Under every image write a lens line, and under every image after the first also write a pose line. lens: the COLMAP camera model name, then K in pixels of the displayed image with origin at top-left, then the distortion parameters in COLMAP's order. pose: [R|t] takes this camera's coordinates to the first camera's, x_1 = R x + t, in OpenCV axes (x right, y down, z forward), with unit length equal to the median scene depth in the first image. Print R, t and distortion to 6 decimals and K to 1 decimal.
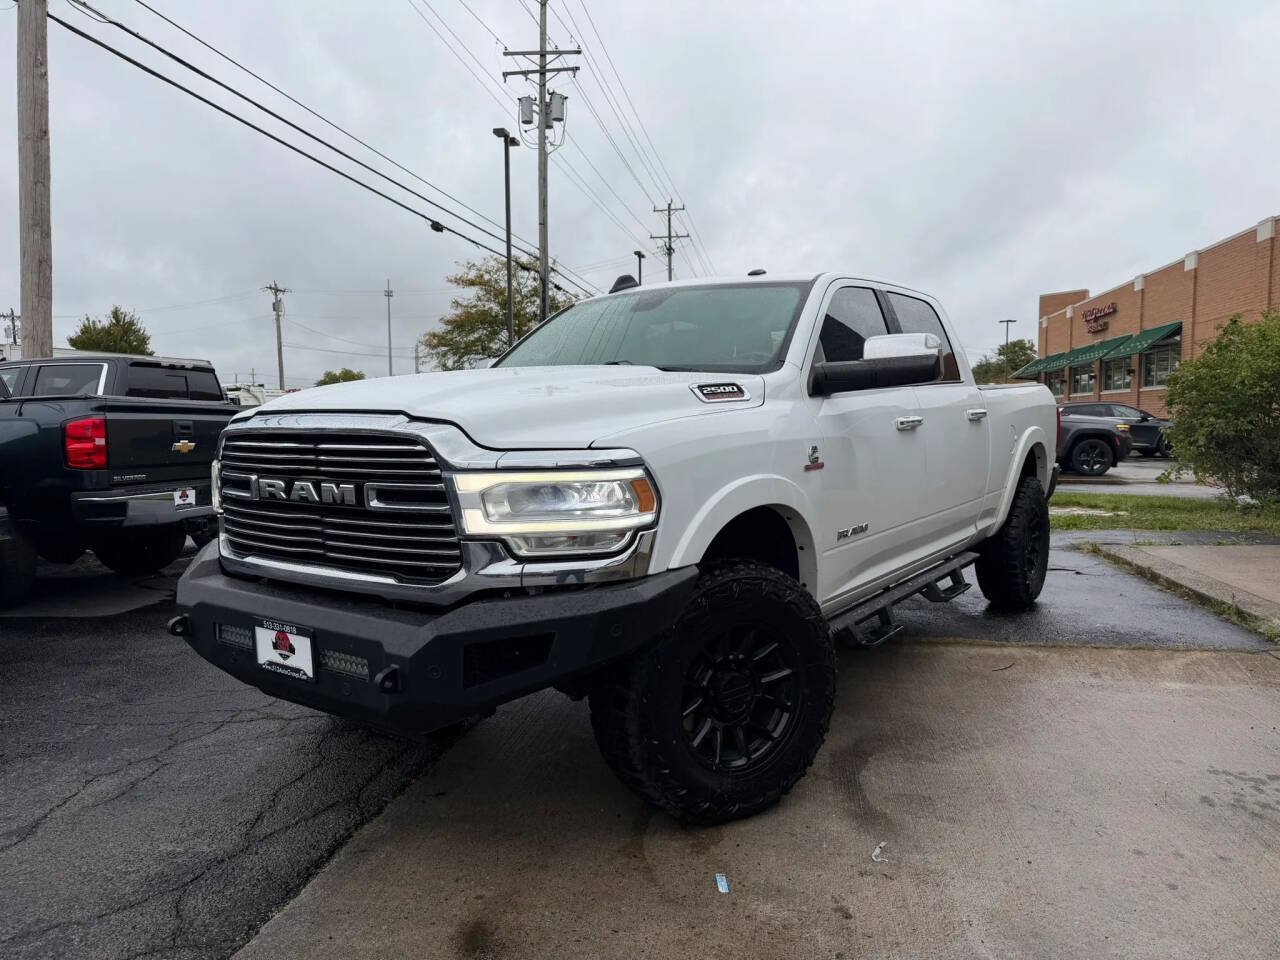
lens RADIAL K [[900.0, 0, 646.9], [0, 900.0, 478.1], [0, 0, 1]] dist [0.035643, -0.041831]
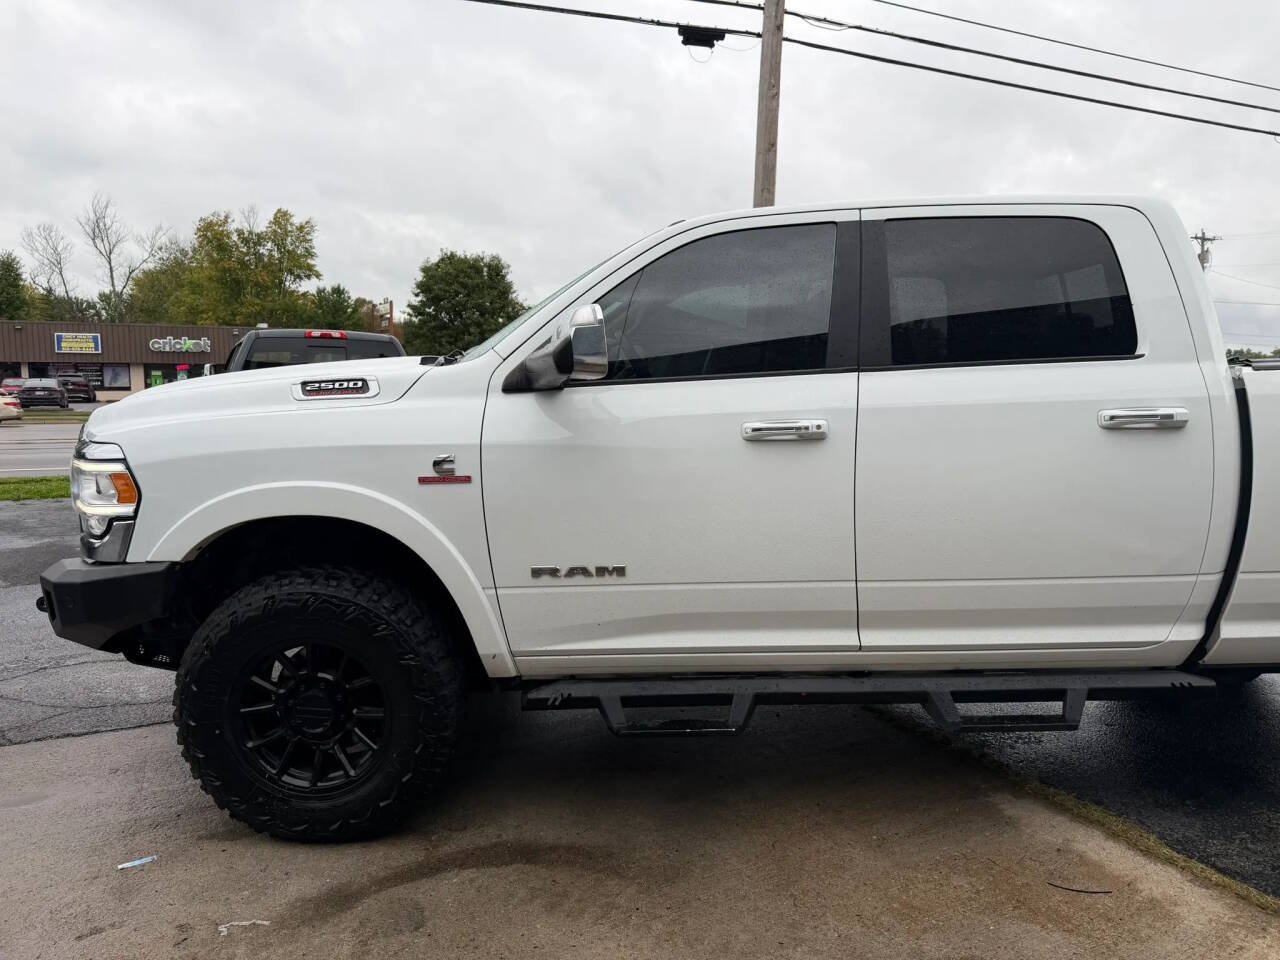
lens RADIAL K [[890.8, 0, 629.9], [0, 890.8, 481.8], [0, 0, 1]] dist [0.097180, -0.136200]
pose [[0.556694, 0.099068, -0.824789, 0.432710], [-0.061346, 0.995055, 0.078114, -0.039053], [0.828449, 0.007112, 0.560019, 0.310465]]
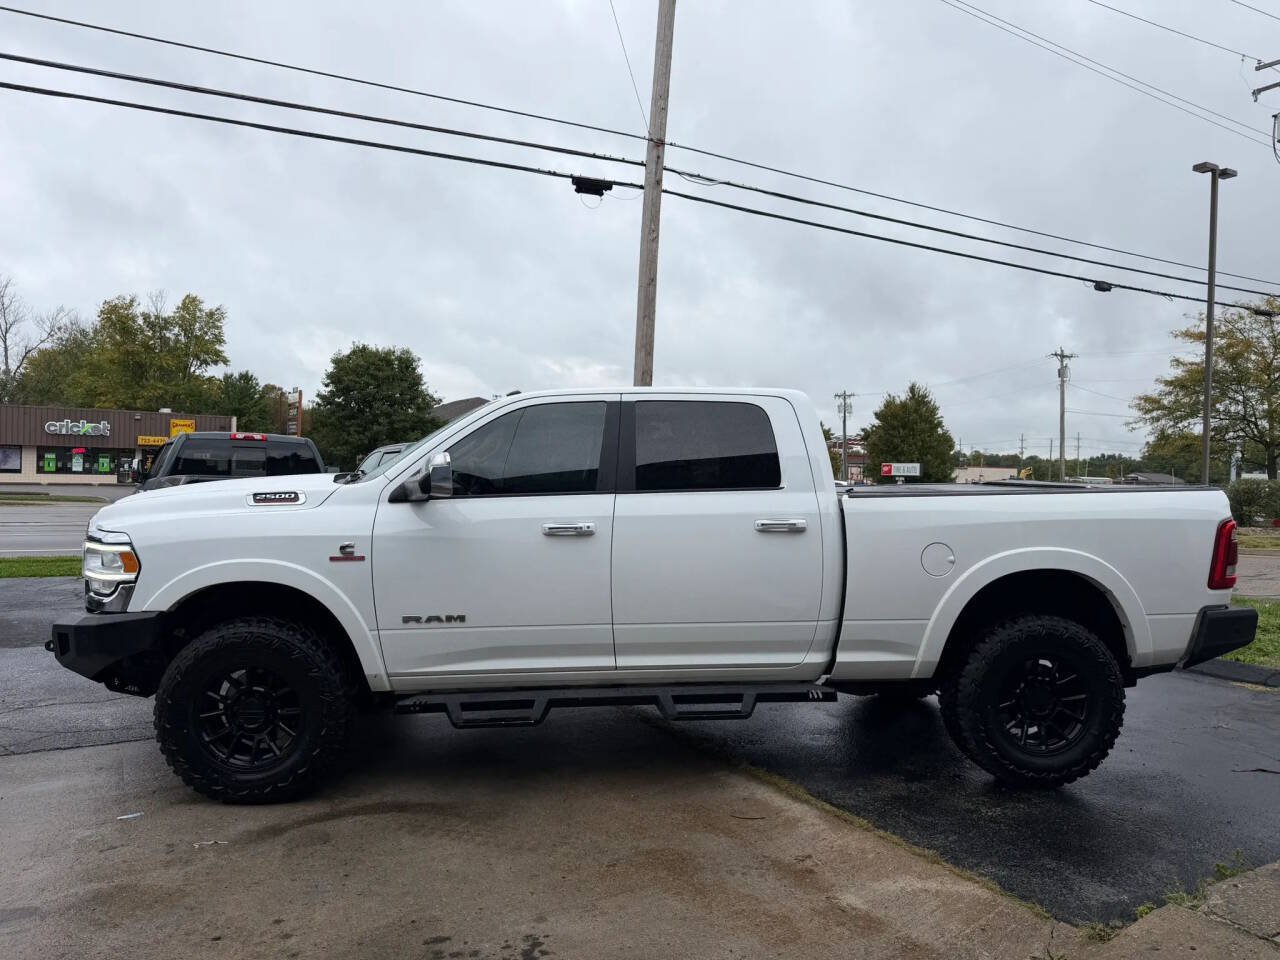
lens RADIAL K [[900.0, 0, 646.9], [0, 900.0, 478.1], [0, 0, 1]] dist [0.035643, -0.041831]
pose [[0.647264, 0.024956, -0.761858, 0.652985], [-0.078135, 0.996372, -0.033745, -0.053379], [0.758251, 0.081369, 0.646865, 0.219558]]
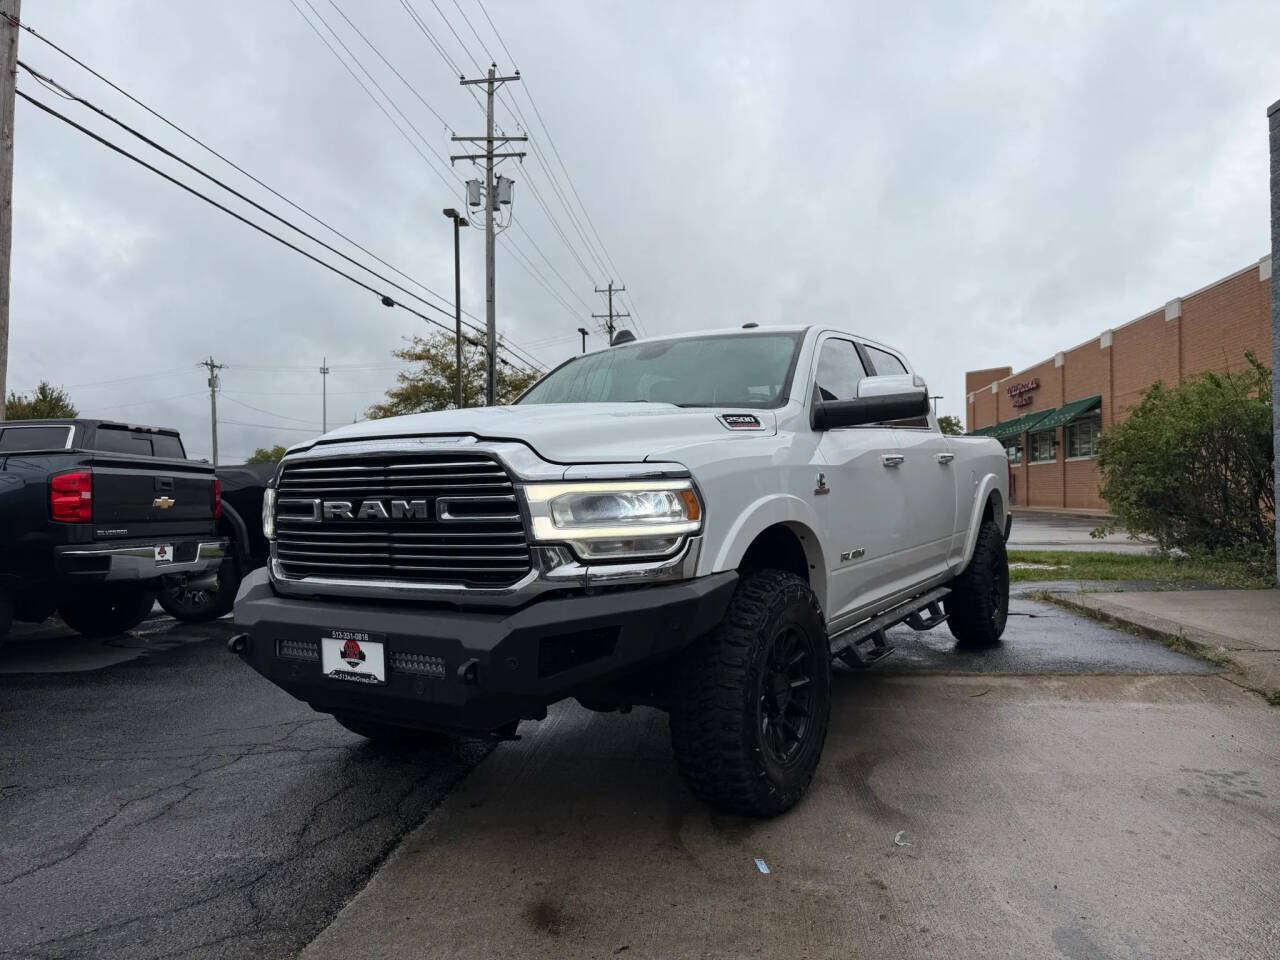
lens RADIAL K [[901.0, 0, 640.0], [0, 901.0, 480.0], [0, 0, 1]] dist [0.028223, -0.024420]
pose [[0.998108, -0.005293, 0.061261, -0.047009], [0.010311, 0.996589, -0.081881, 0.027277], [-0.060619, 0.082358, 0.994758, -0.039142]]
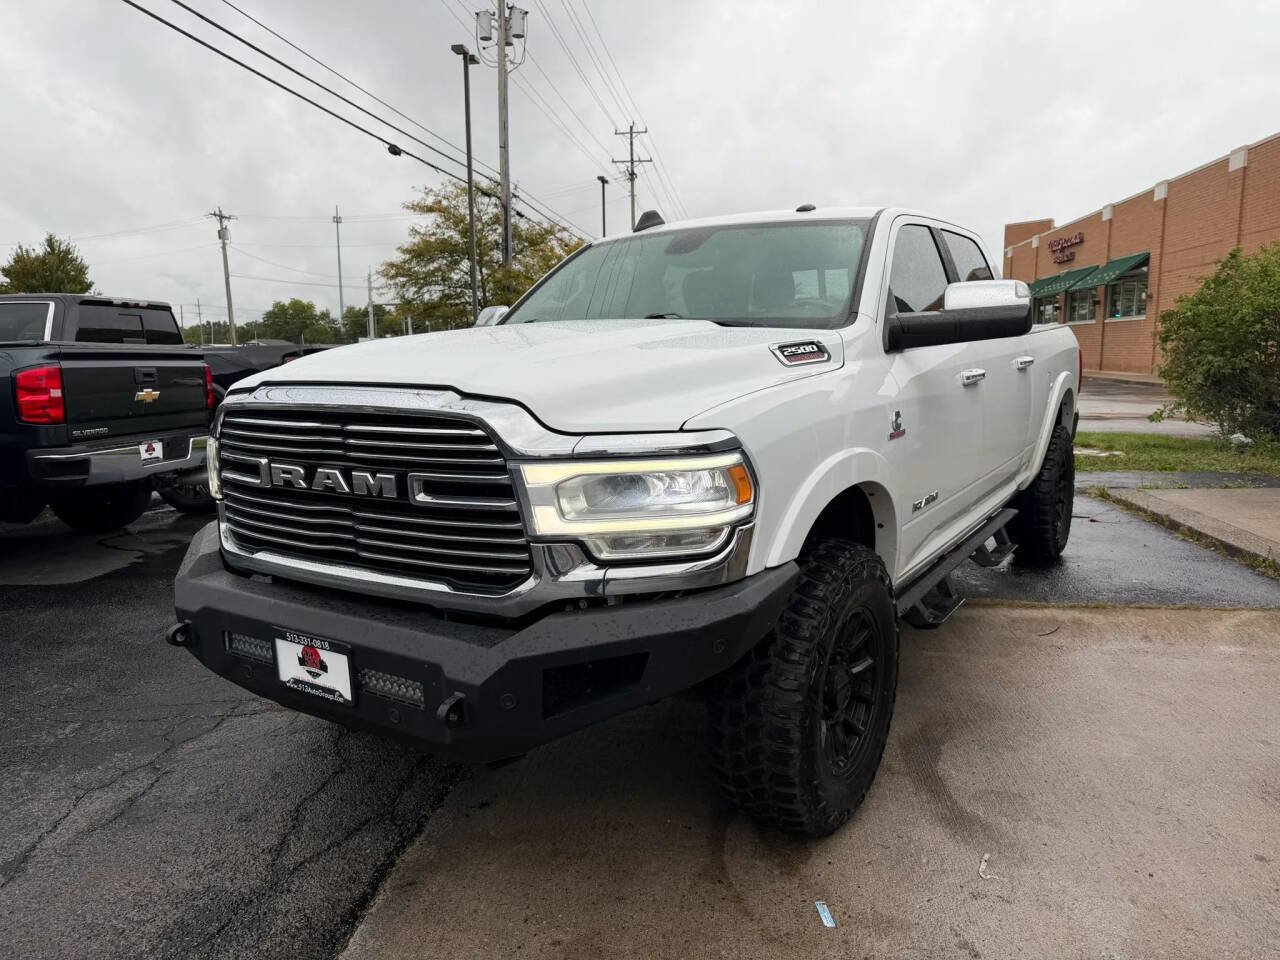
lens RADIAL K [[904.0, 0, 649.6], [0, 904.0, 475.2], [0, 0, 1]] dist [0.002452, 0.002597]
pose [[0.998861, -0.010663, 0.046508, -0.045113], [0.007243, 0.997300, 0.073082, -0.018222], [-0.047161, -0.072662, 0.996241, 0.053715]]
